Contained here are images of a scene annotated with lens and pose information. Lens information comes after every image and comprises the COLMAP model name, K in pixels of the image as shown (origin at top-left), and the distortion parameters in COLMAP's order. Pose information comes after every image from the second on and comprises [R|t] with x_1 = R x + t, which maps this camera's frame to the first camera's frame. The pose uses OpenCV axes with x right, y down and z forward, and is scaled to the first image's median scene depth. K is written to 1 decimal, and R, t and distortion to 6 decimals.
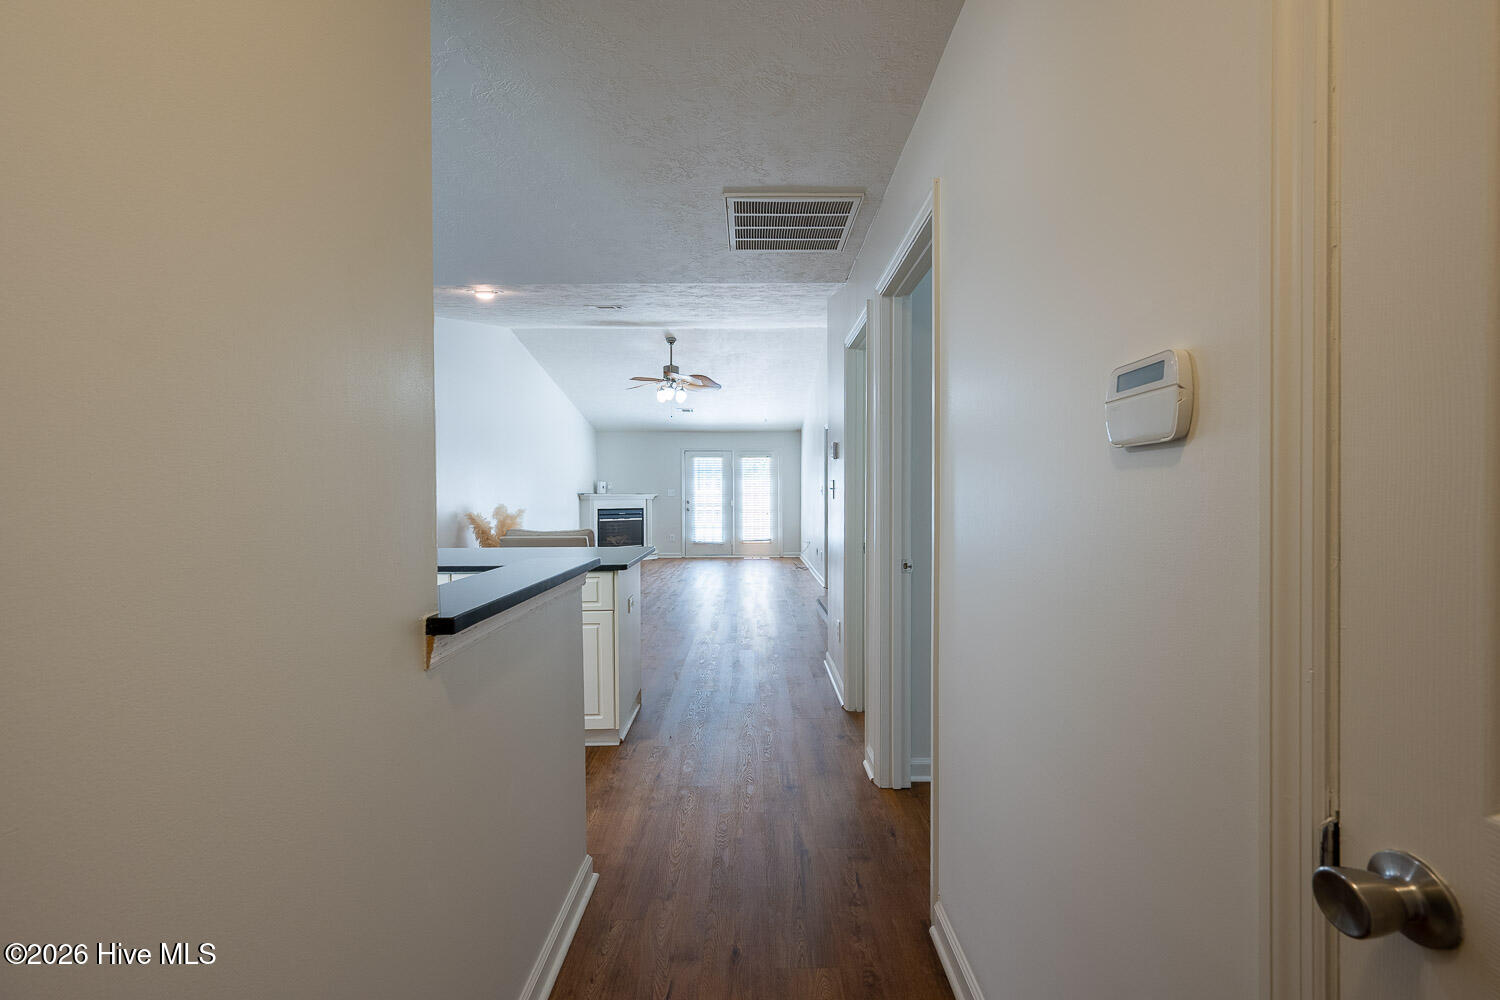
lens RADIAL K [[608.4, 0, 754.5], [0, 608.4, 502.5], [0, 0, 1]] dist [-0.000685, -0.000475]
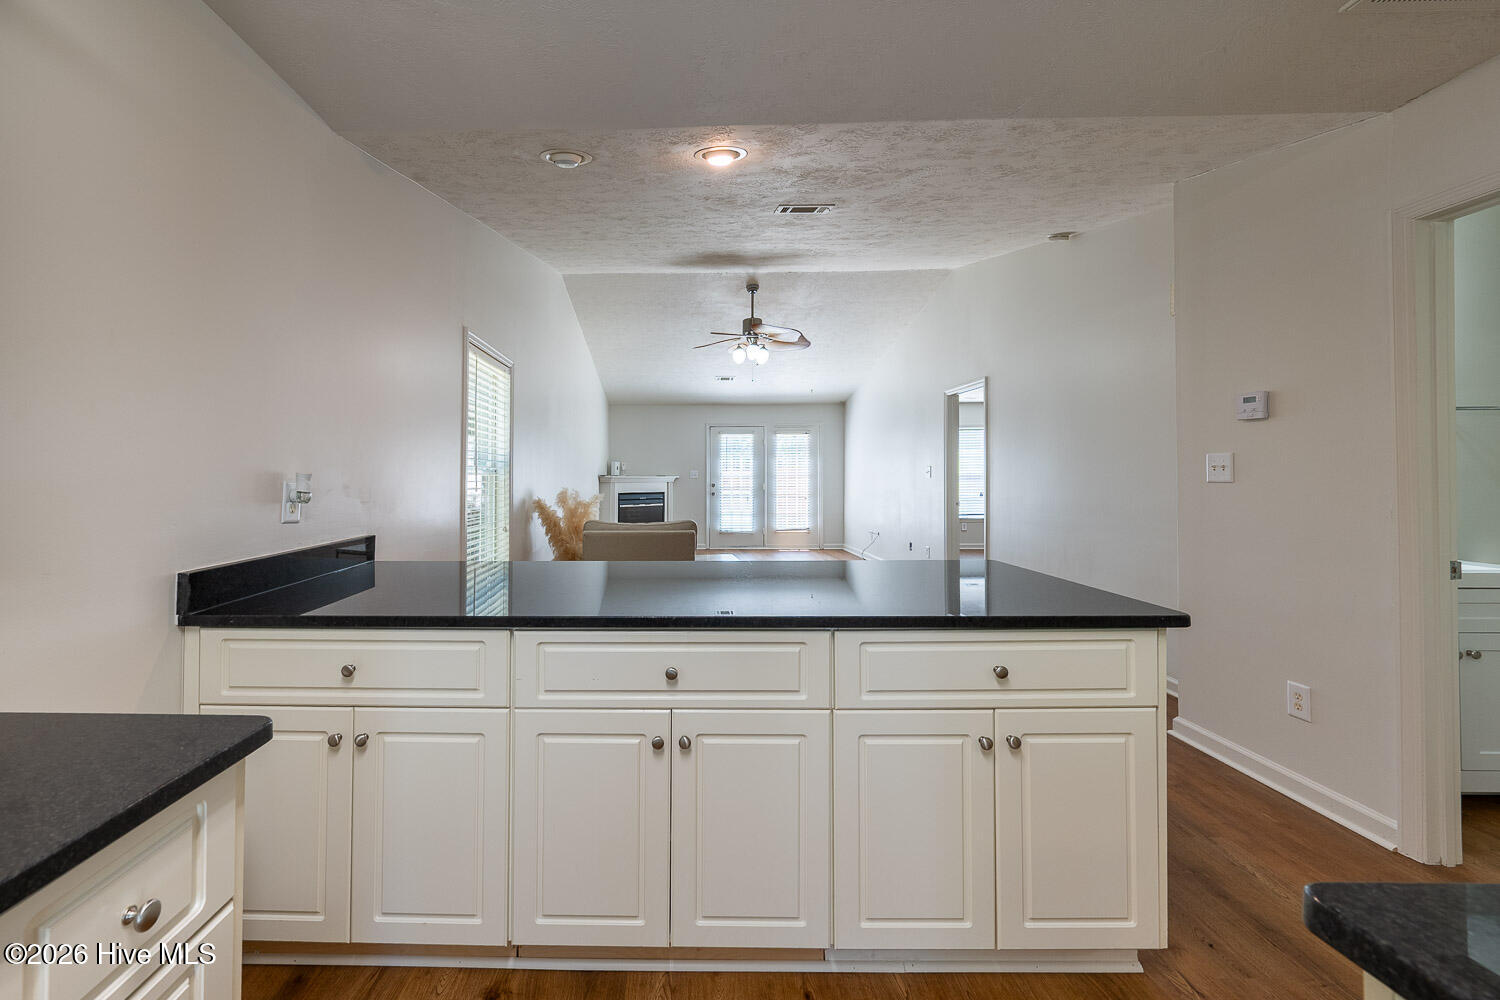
lens RADIAL K [[608.4, 0, 646.5], [0, 608.4, 465.7], [0, 0, 1]] dist [-0.000685, -0.000475]
pose [[0.998876, -0.001240, -0.047382, -0.164860], [-0.000253, 0.999504, -0.031490, -0.001248], [0.047398, 0.031466, 0.998380, 0.125474]]
